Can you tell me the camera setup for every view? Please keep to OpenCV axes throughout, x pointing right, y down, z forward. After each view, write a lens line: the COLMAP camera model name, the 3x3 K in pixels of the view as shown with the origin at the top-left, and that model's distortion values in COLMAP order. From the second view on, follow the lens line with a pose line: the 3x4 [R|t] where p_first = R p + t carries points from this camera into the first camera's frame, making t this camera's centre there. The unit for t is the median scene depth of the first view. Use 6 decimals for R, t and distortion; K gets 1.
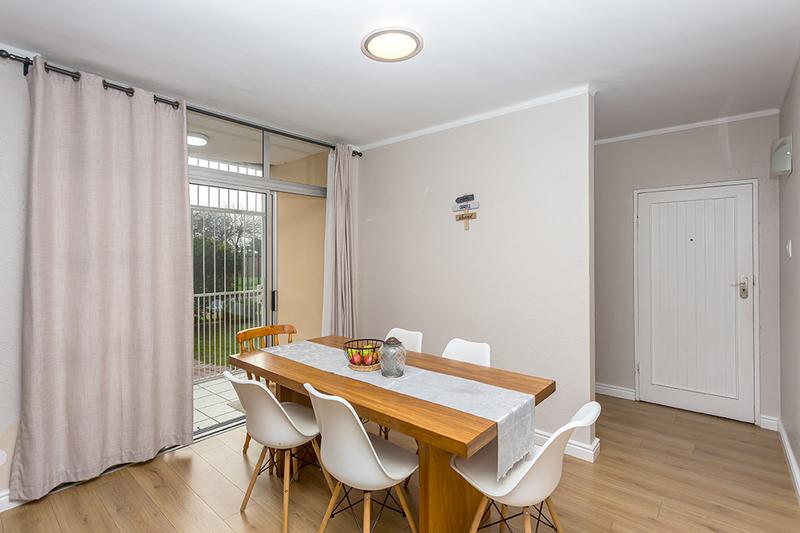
lens RADIAL K [[387.6, 0, 394.9], [0, 387.6, 255.2], [0, 0, 1]] dist [0.000783, 0.000190]
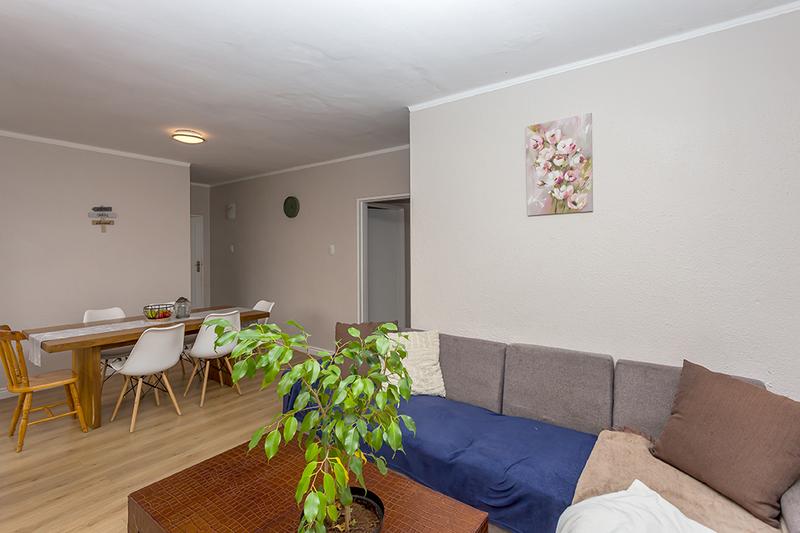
lens RADIAL K [[387.6, 0, 394.9], [0, 387.6, 255.2], [0, 0, 1]] dist [0.000783, 0.000190]
pose [[-0.072878, -0.014587, 0.997234, -1.230727], [0.000860, 0.999892, 0.014689, -0.005304], [-0.997340, 0.001928, -0.072858, 0.093849]]
